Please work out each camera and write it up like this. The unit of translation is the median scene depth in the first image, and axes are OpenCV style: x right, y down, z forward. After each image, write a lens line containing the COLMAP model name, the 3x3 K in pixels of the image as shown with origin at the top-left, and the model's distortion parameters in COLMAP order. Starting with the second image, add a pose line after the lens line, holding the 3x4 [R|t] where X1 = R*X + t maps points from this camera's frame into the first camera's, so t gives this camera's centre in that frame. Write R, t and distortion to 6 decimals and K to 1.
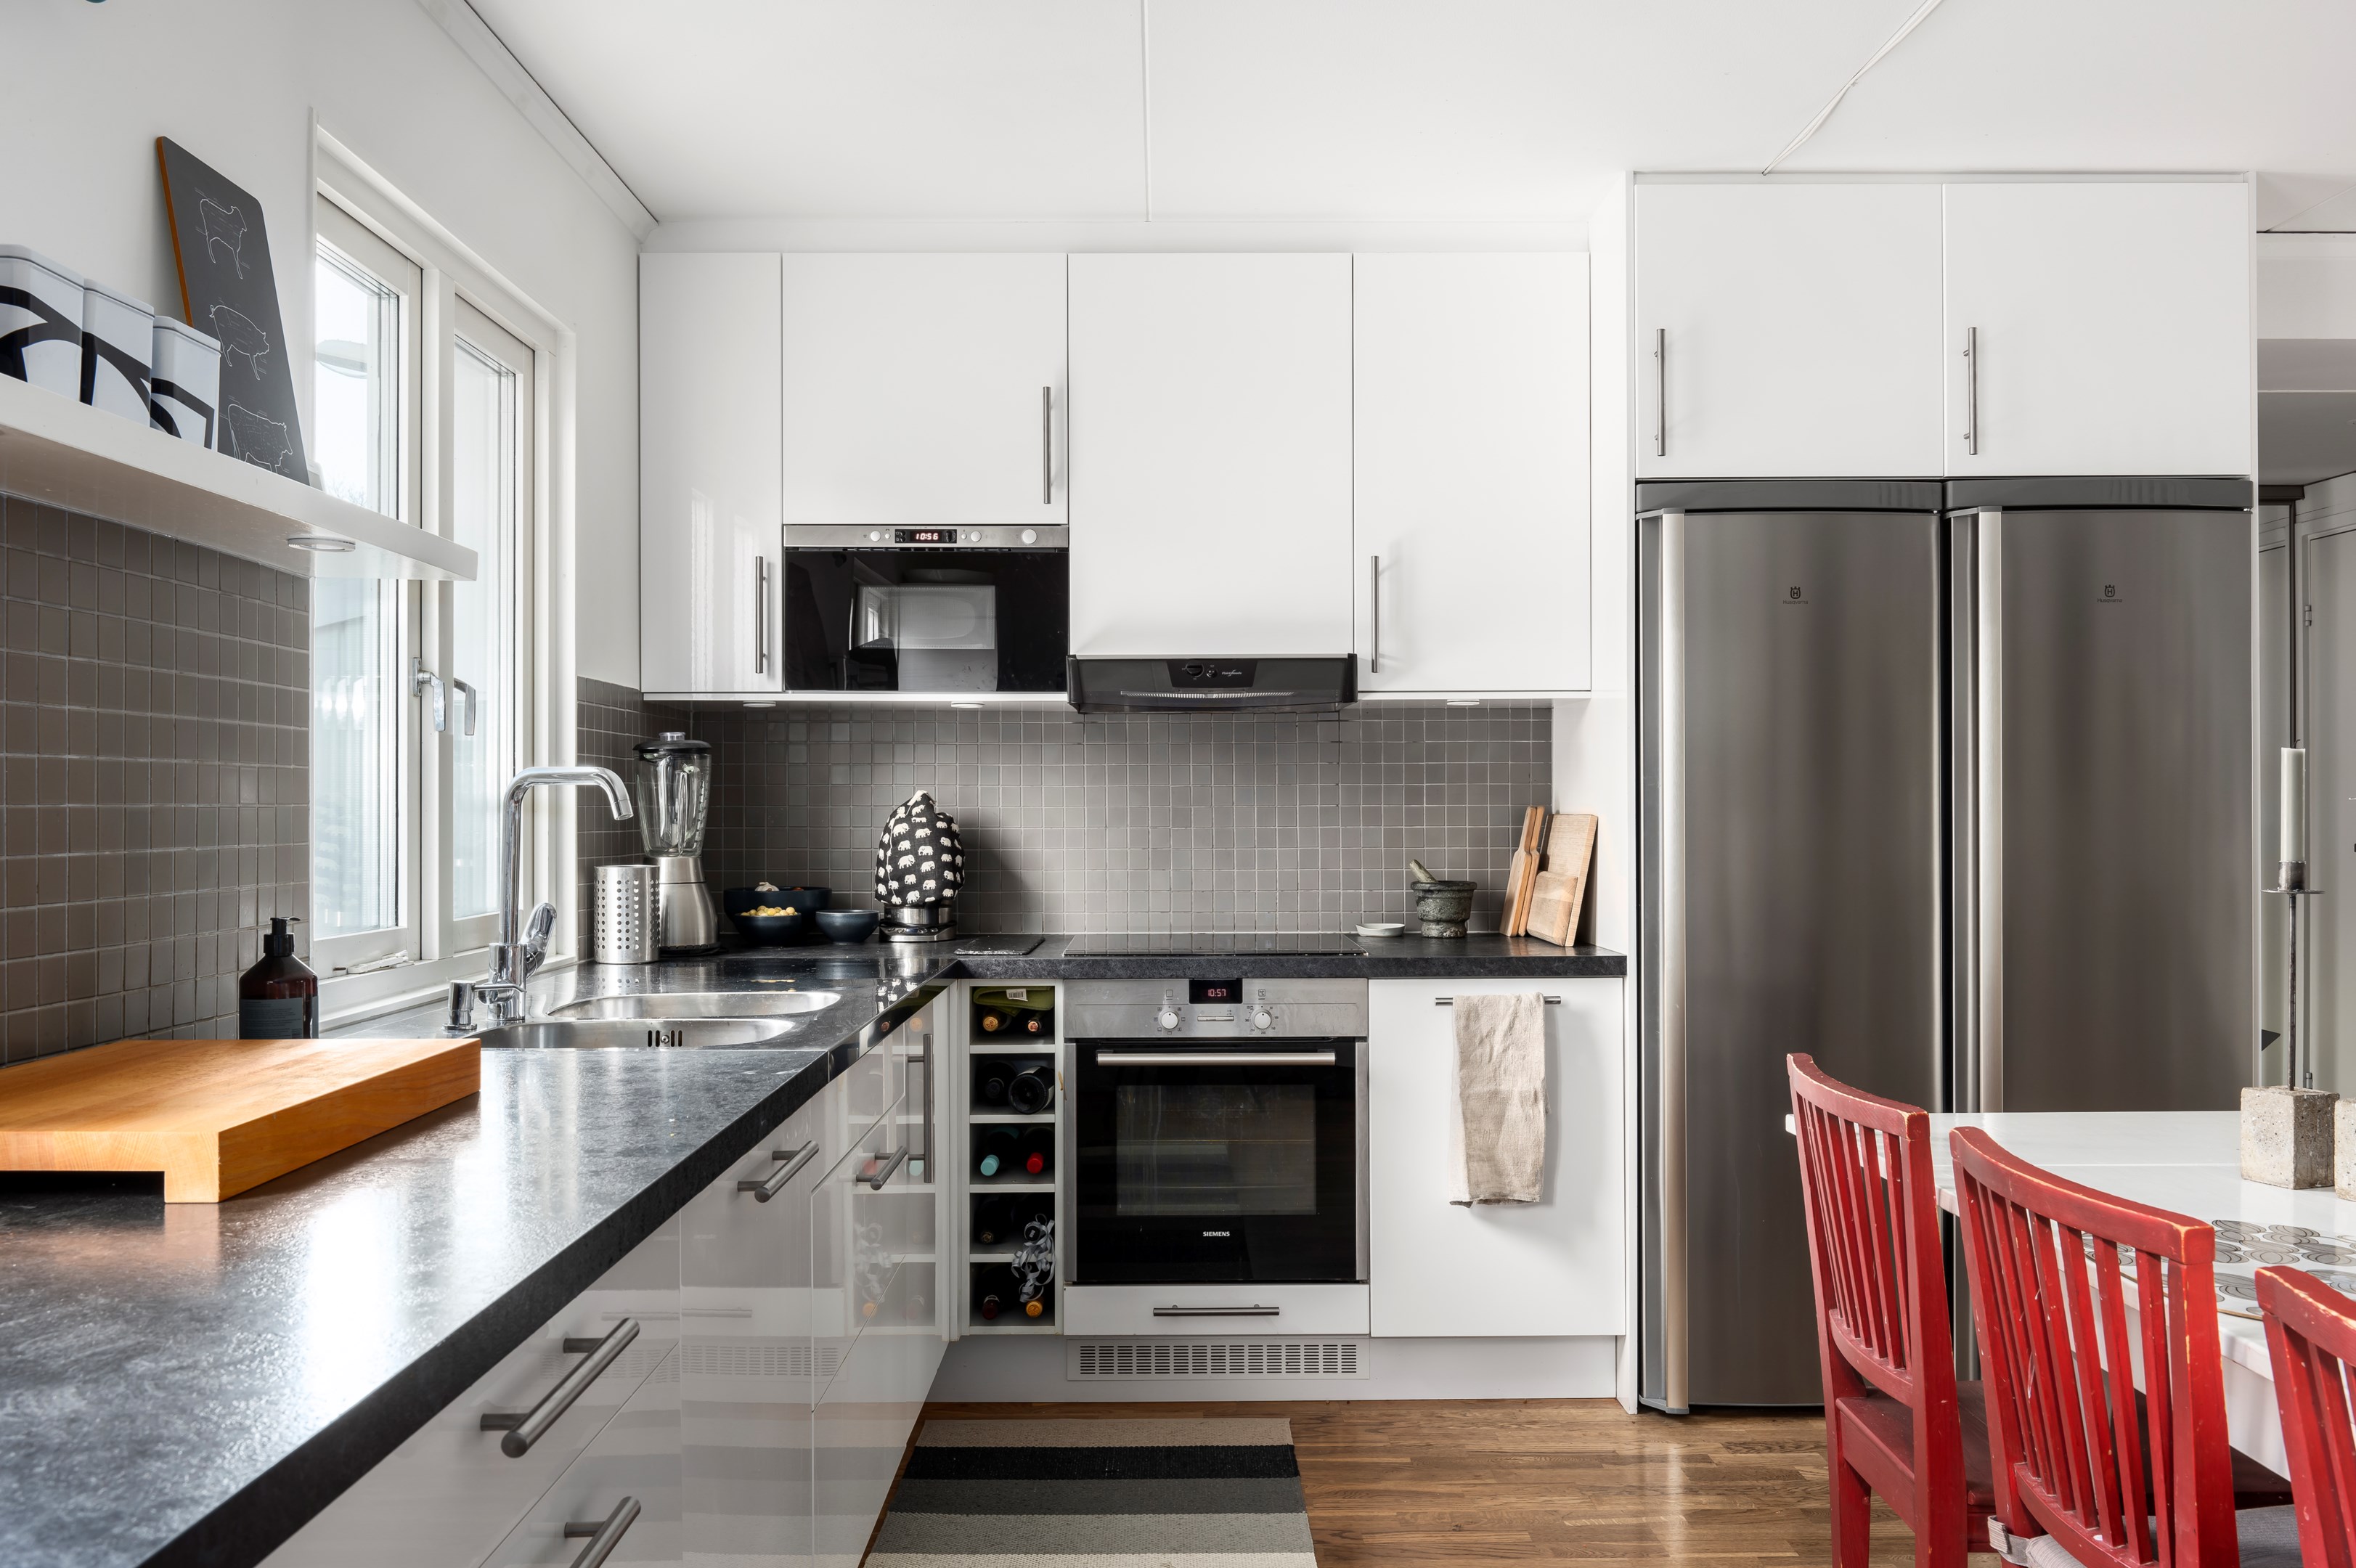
lens RADIAL K [[1921.5, 0, 1174.7], [0, 1921.5, 783.8], [0, 0, 1]] dist [-0.001881, -0.000341]
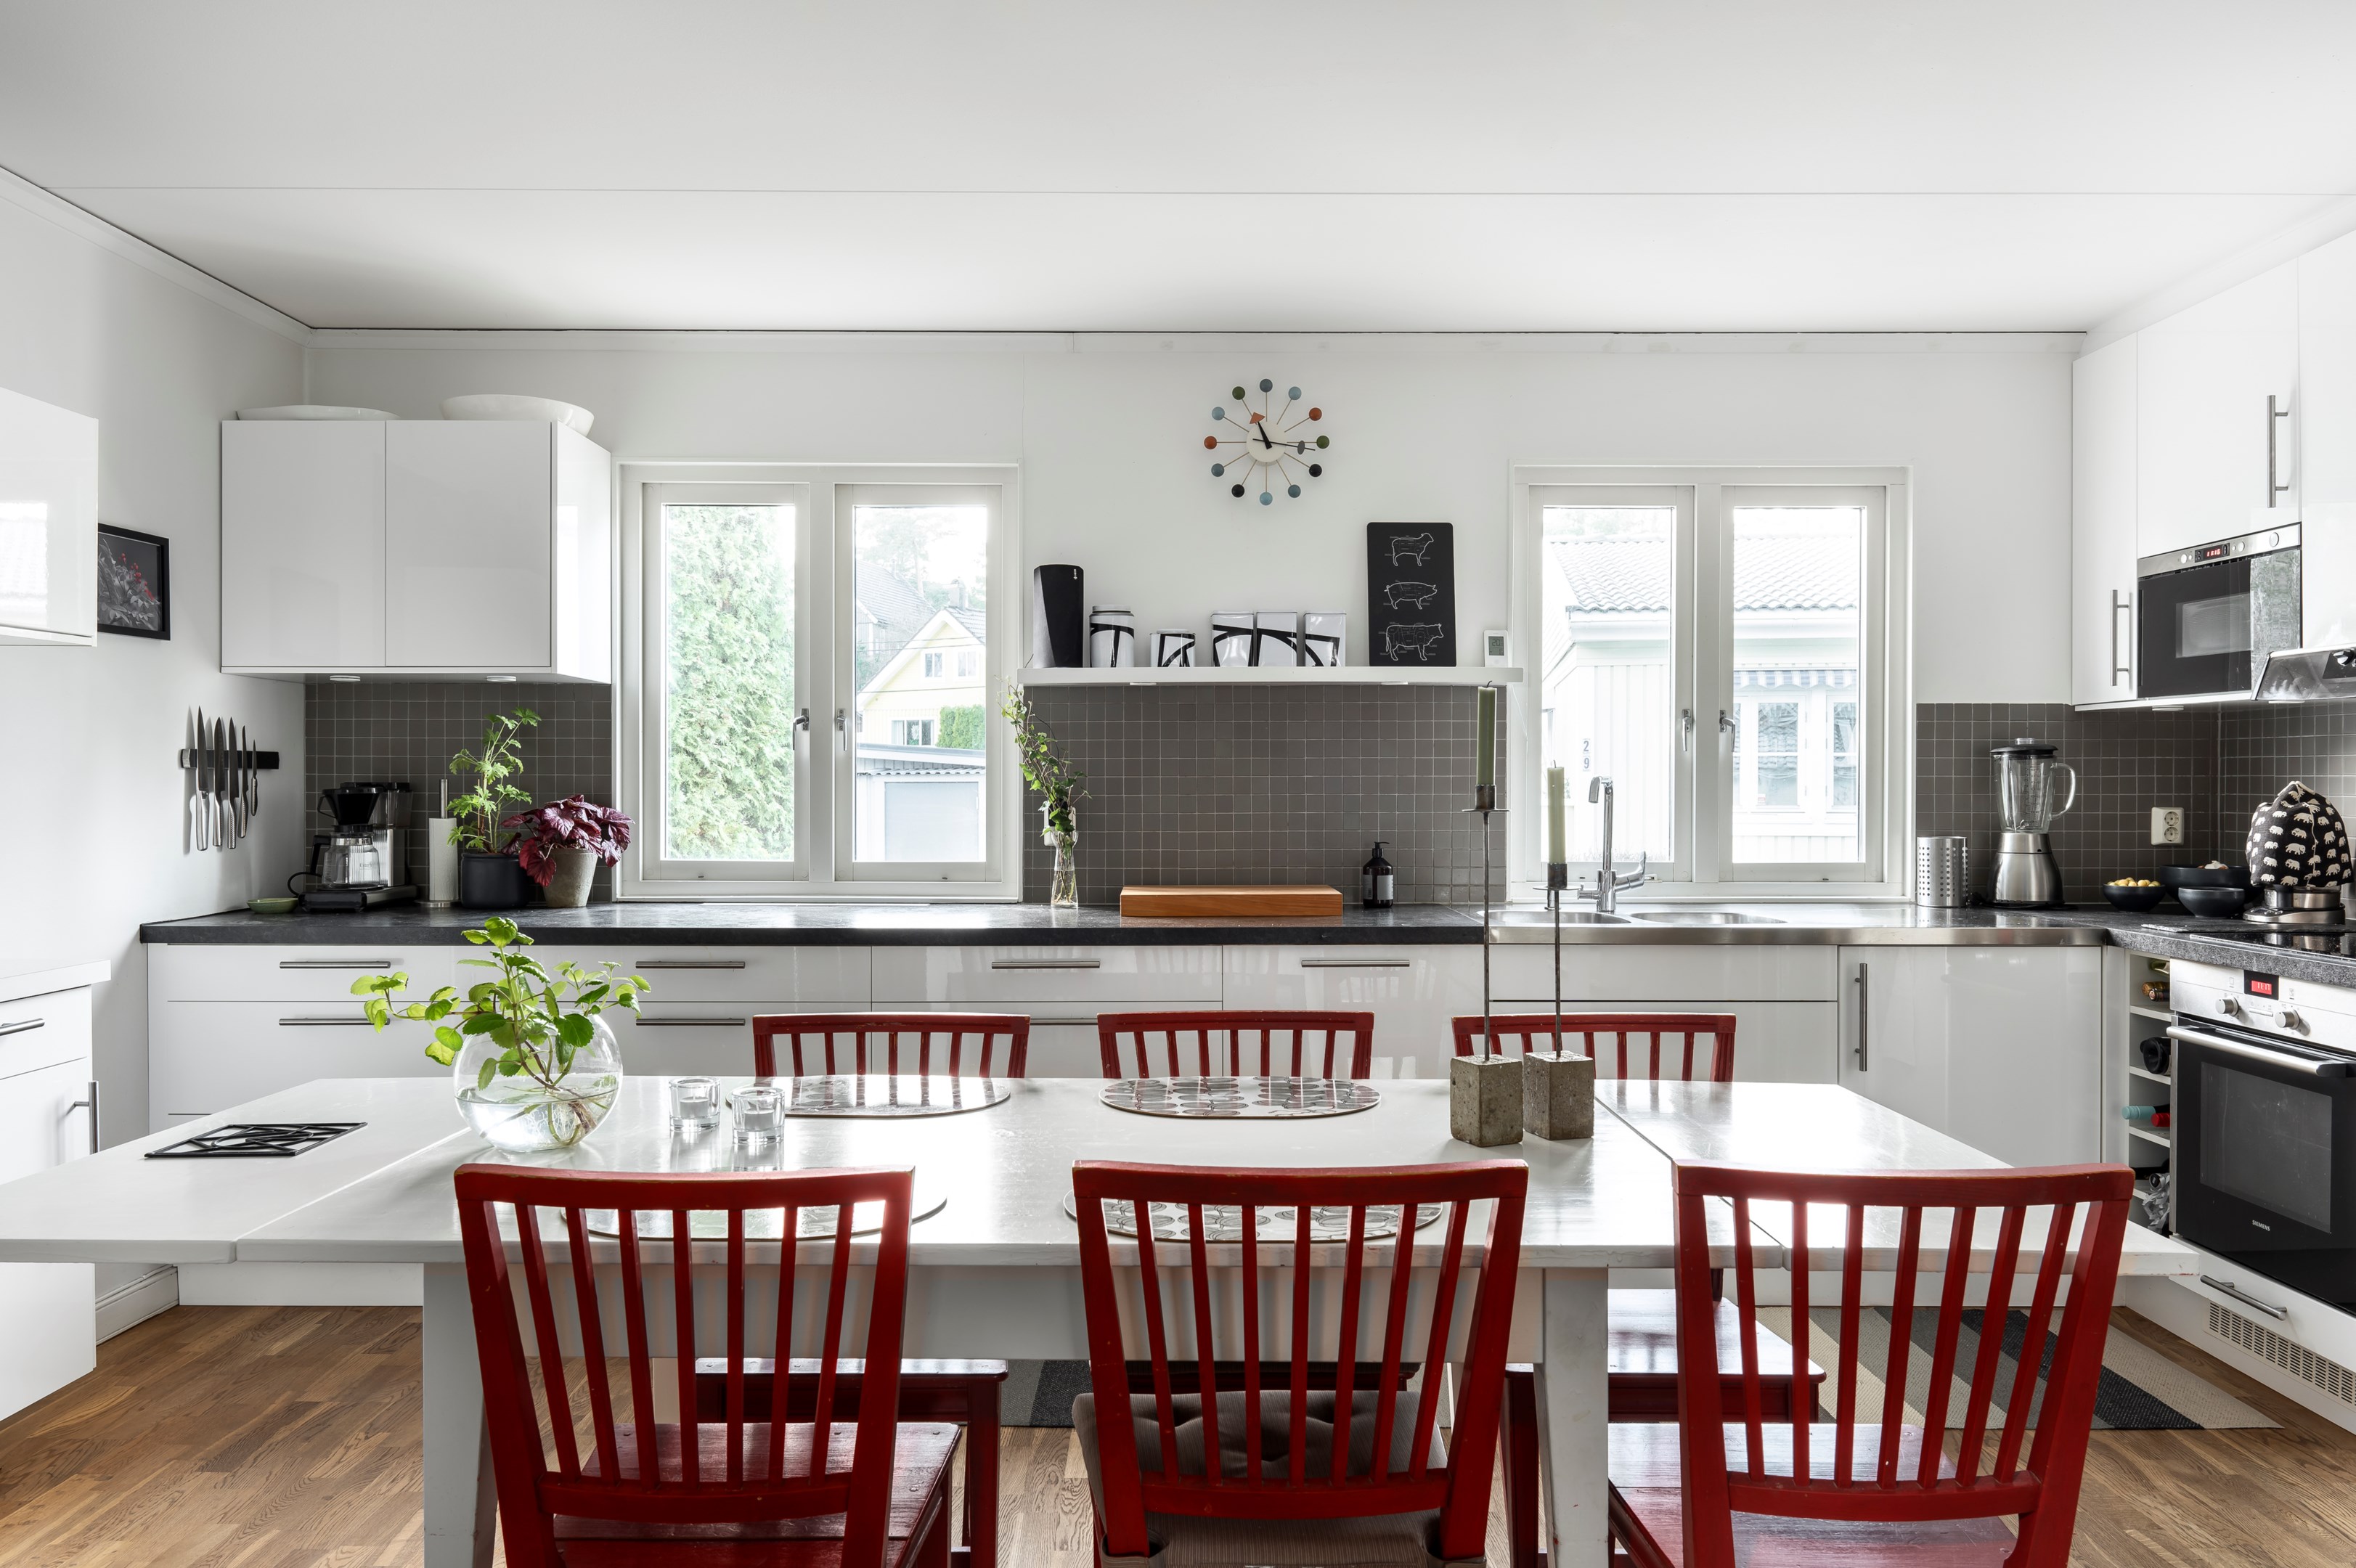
lens RADIAL K [[1621.4, 0, 1177.2], [0, 1621.4, 785.2], [0, 0, 1]] dist [-0.010629, -0.006850]
pose [[-0.007429, 0.003392, -0.999967, 0.850993], [0.003404, 0.999989, 0.003366, 0.000181], [0.999967, -0.003379, -0.007440, 0.432467]]
